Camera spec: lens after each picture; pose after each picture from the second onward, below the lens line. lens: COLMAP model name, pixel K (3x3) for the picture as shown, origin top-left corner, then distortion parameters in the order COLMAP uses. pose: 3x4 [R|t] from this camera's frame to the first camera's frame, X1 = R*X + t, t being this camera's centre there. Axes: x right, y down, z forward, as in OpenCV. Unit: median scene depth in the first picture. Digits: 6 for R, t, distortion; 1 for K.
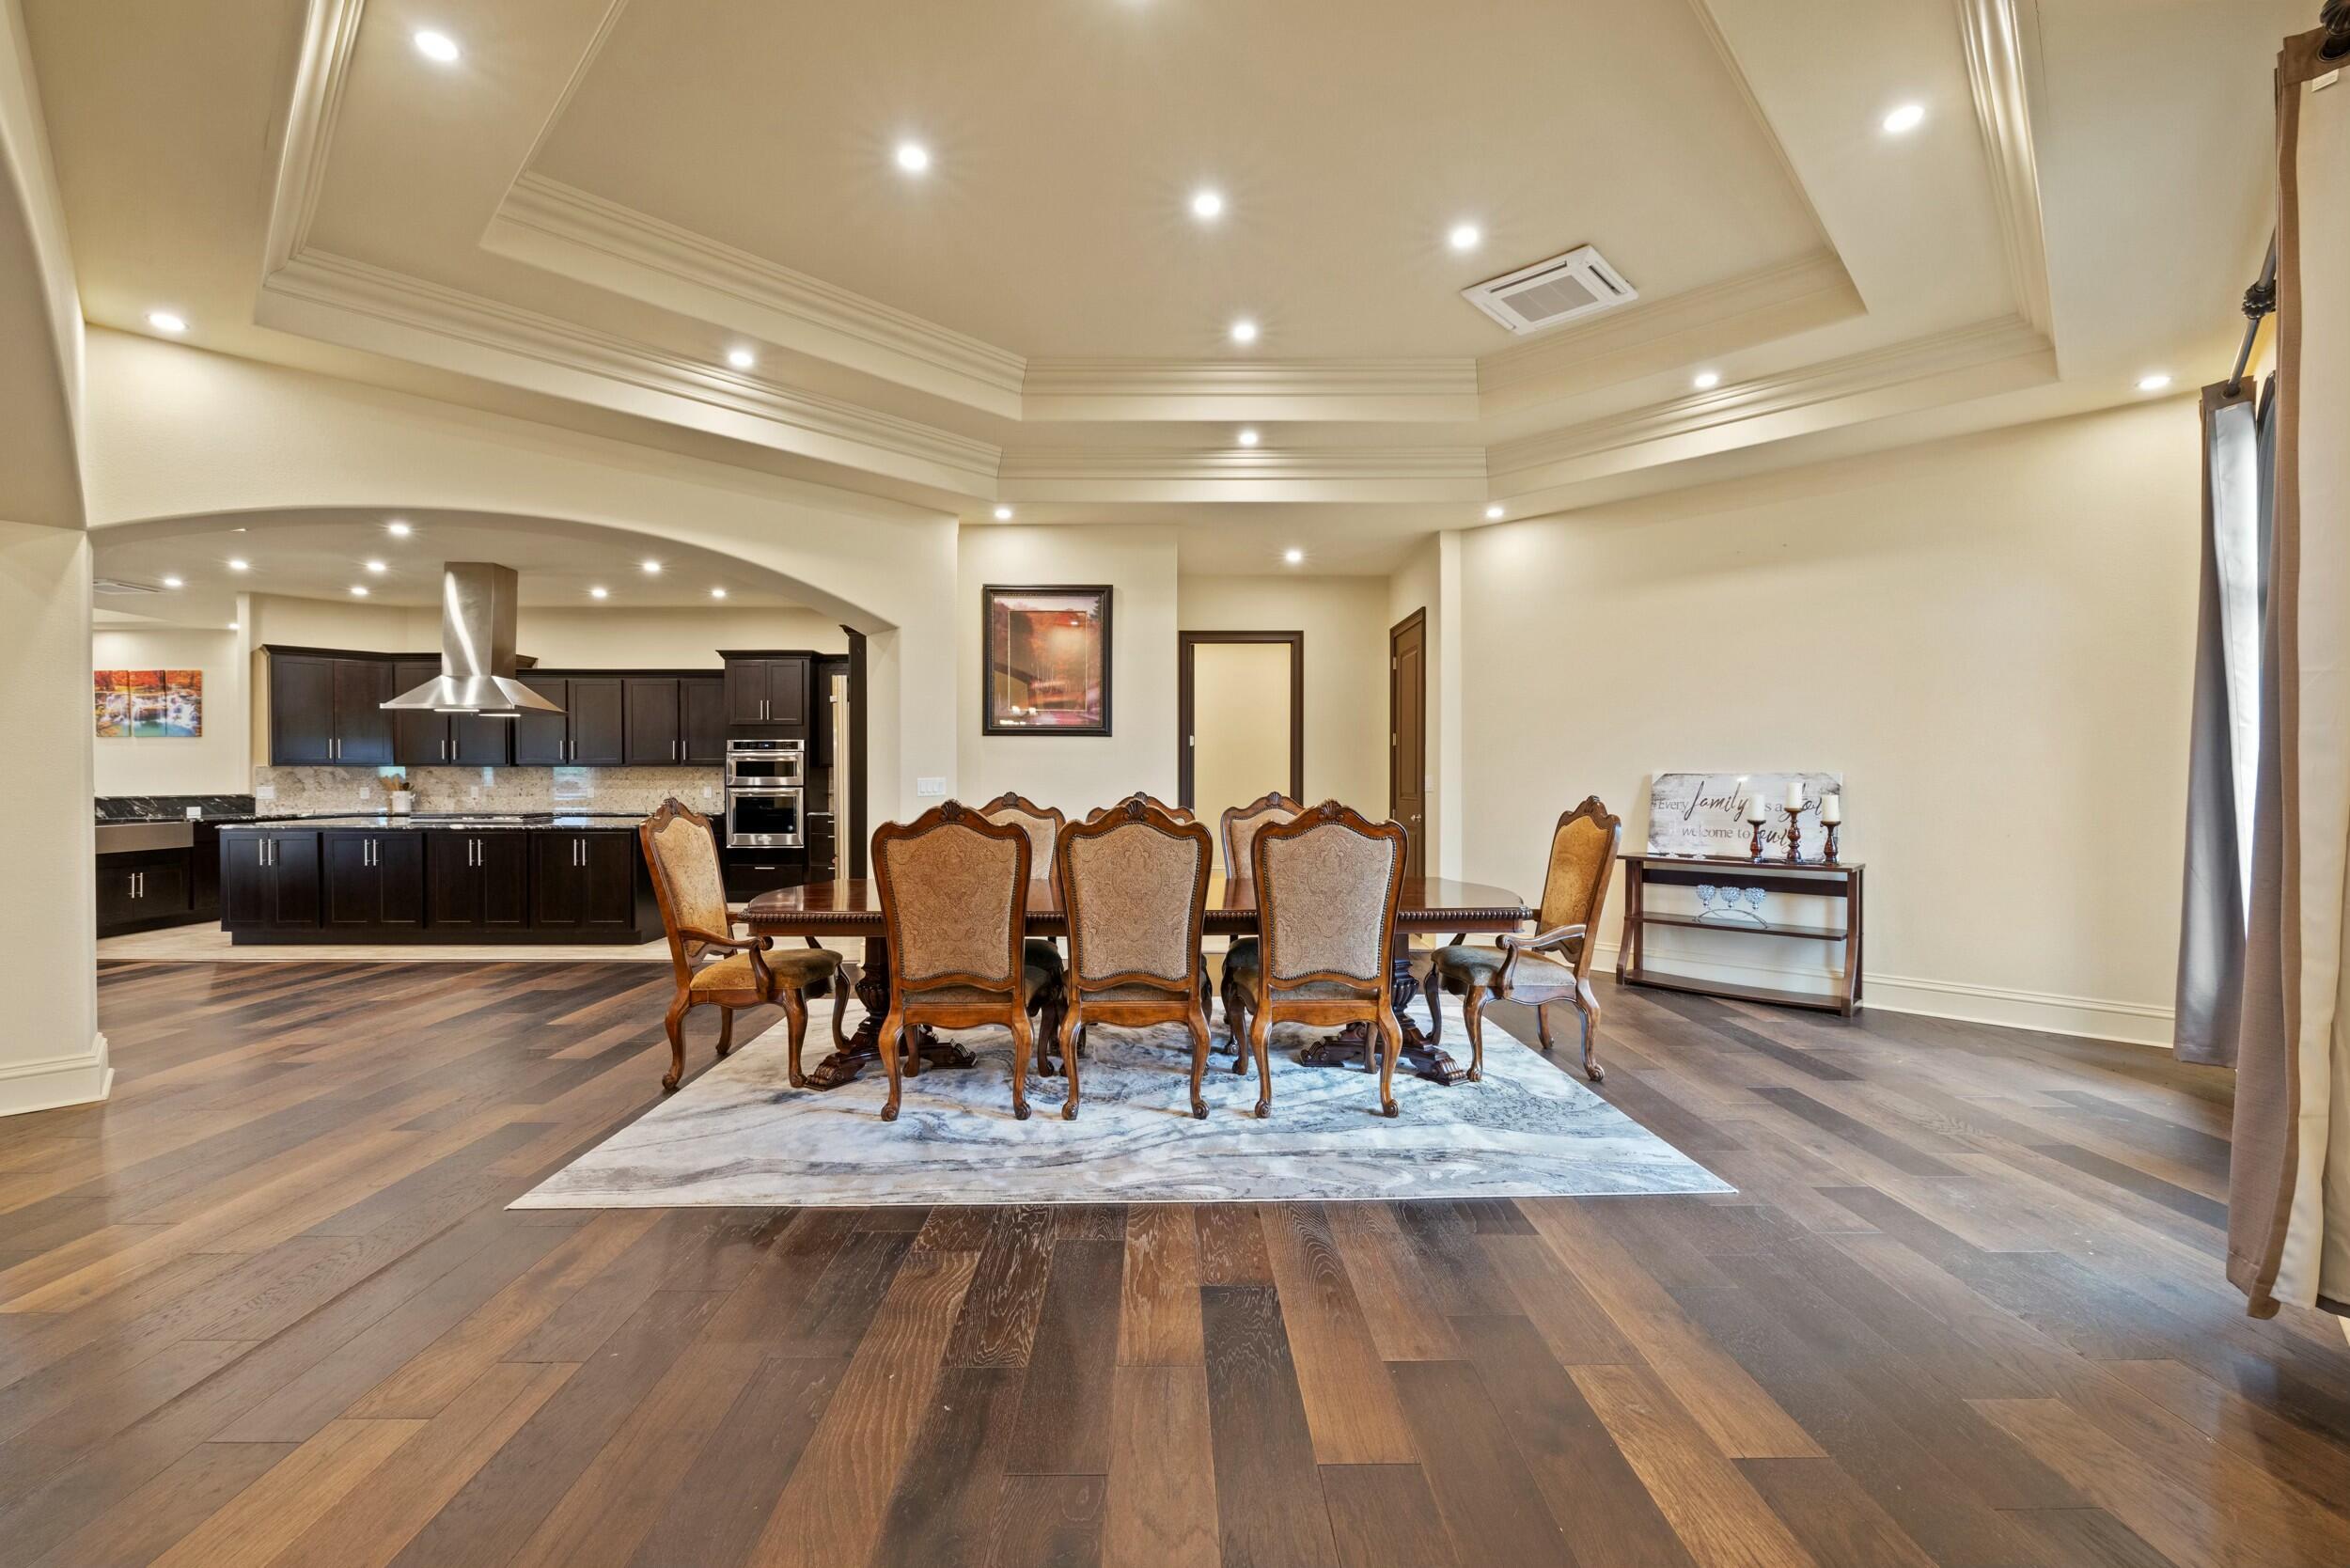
lens RADIAL K [[985.5, 0, 1164.8], [0, 985.5, 782.3], [0, 0, 1]] dist [0.003434, 0.000353]
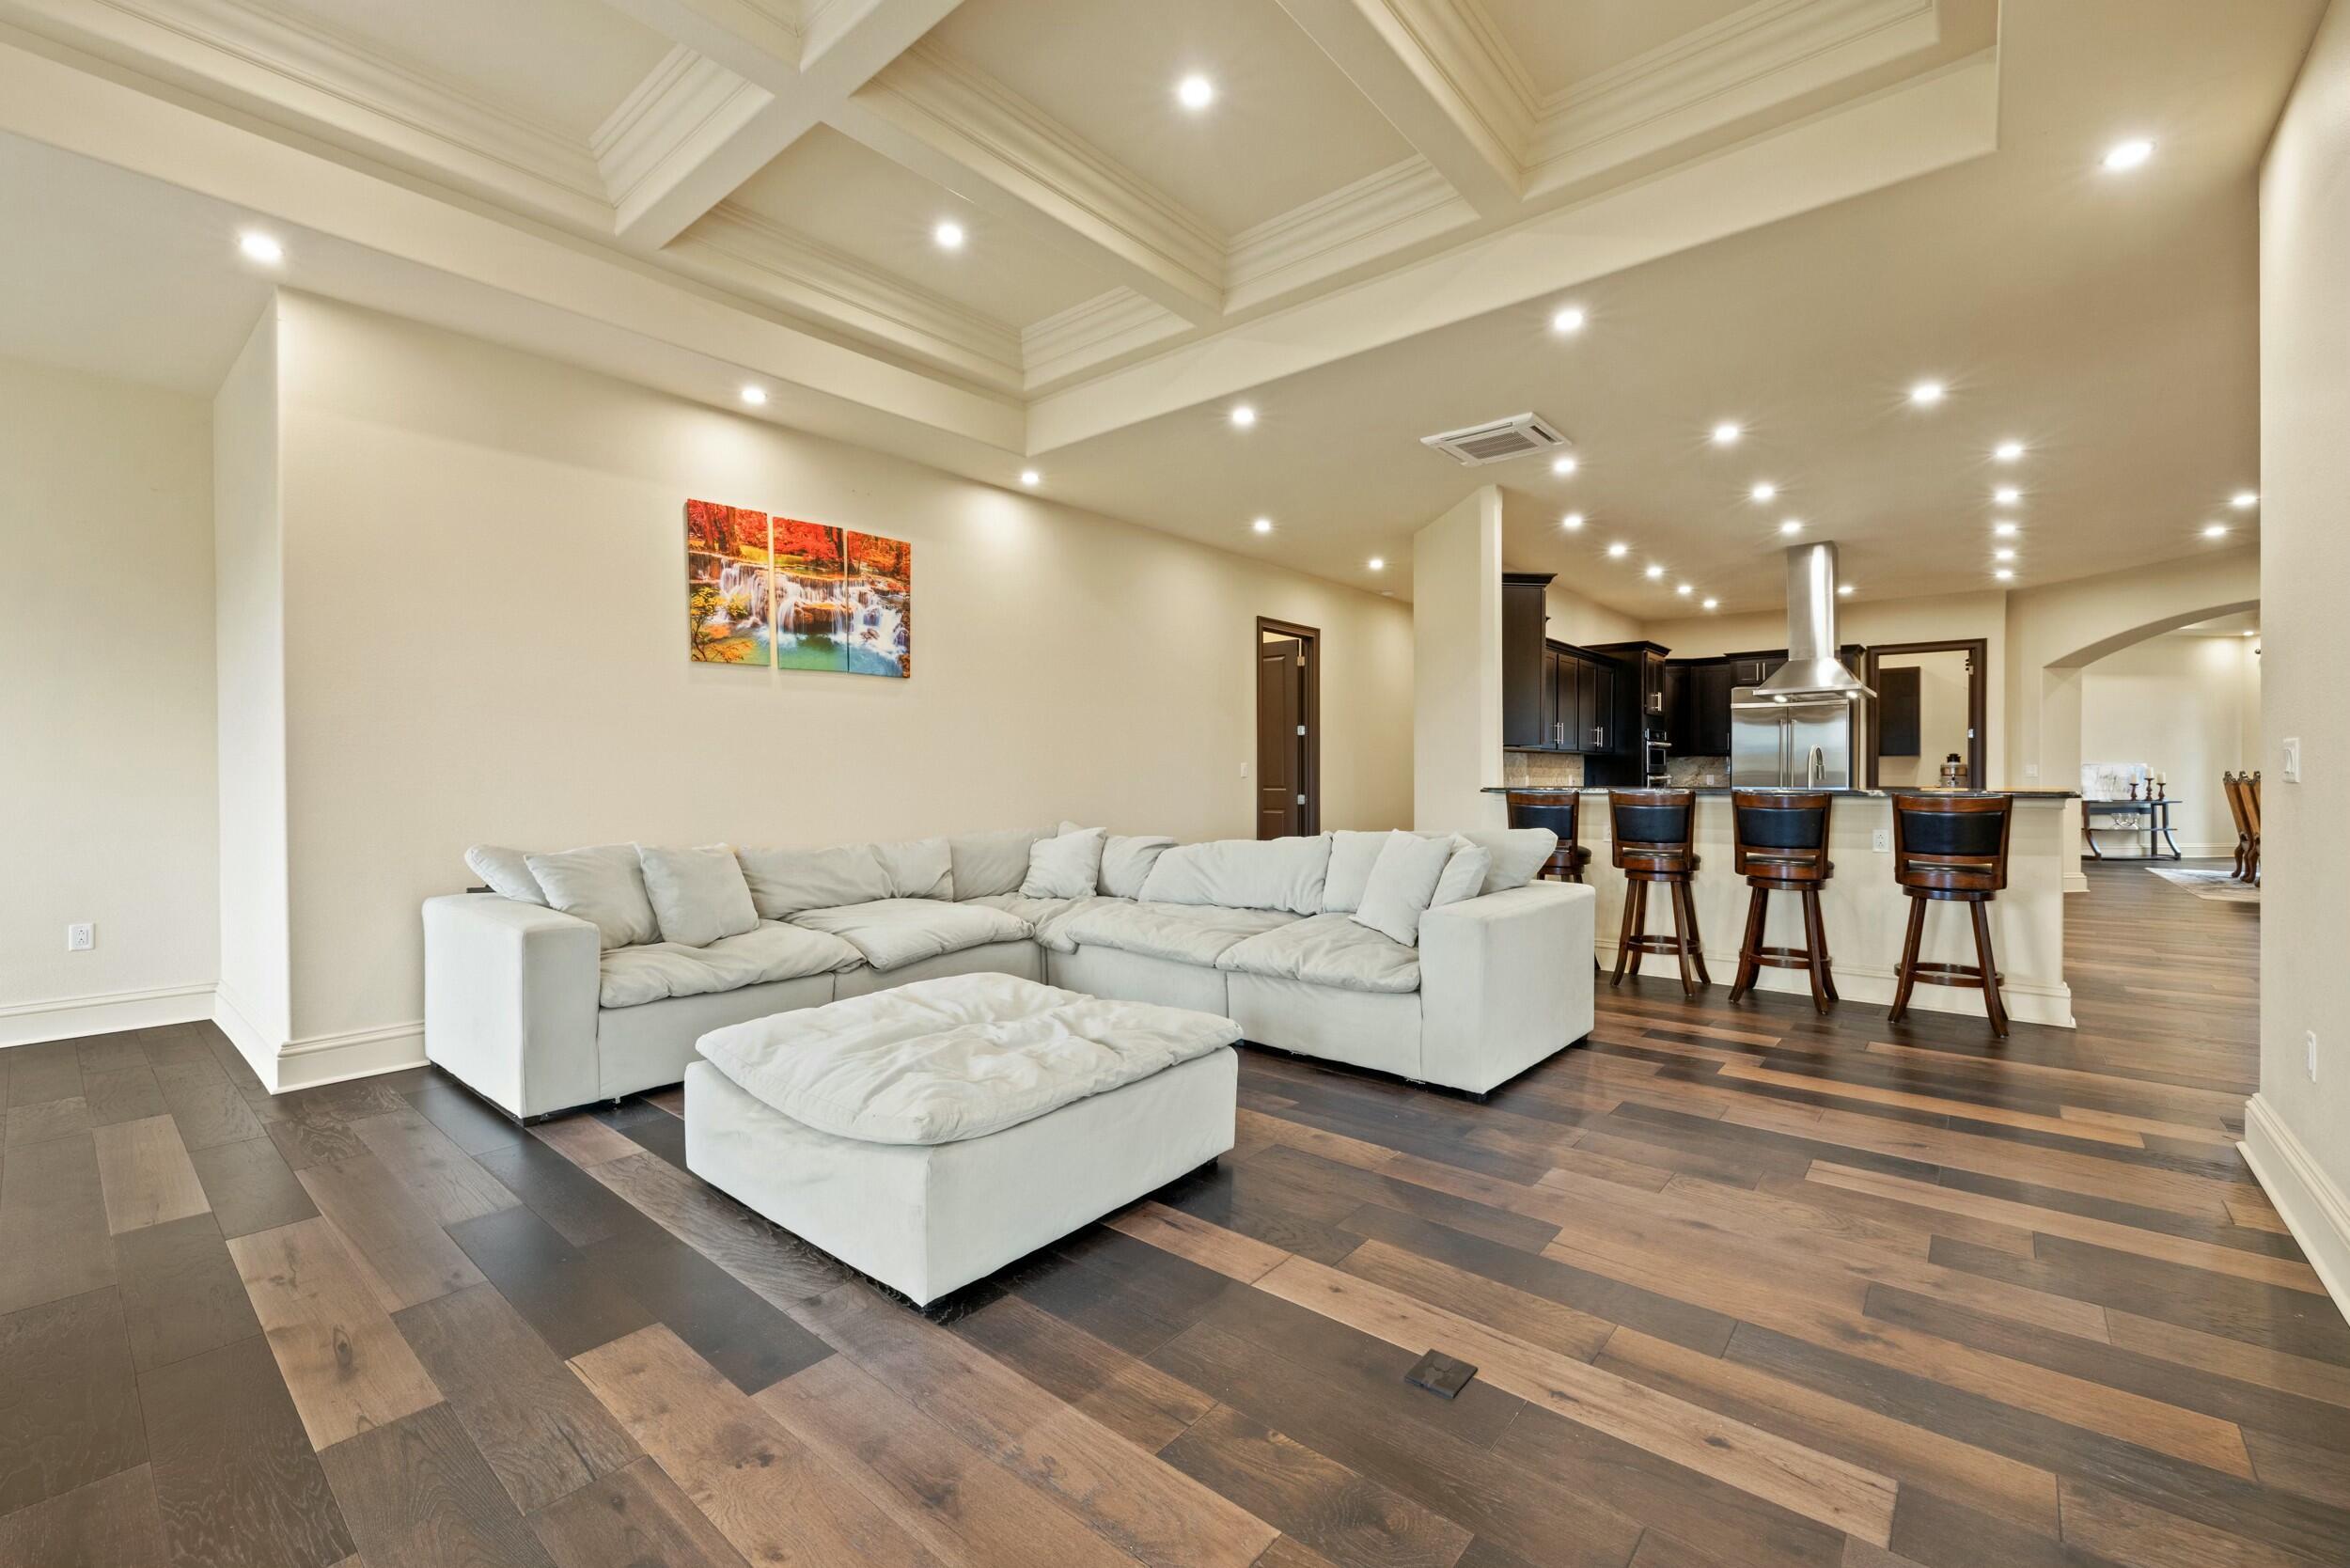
lens RADIAL K [[985.5, 0, 1154.0], [0, 985.5, 783.5], [0, 0, 1]] dist [0.003434, 0.000353]
pose [[0.646307, -0.010919, 0.763000, -1.524877], [0.004126, 0.999933, 0.010816, 0.001419], [-0.763067, -0.003842, 0.646308, 0.709974]]
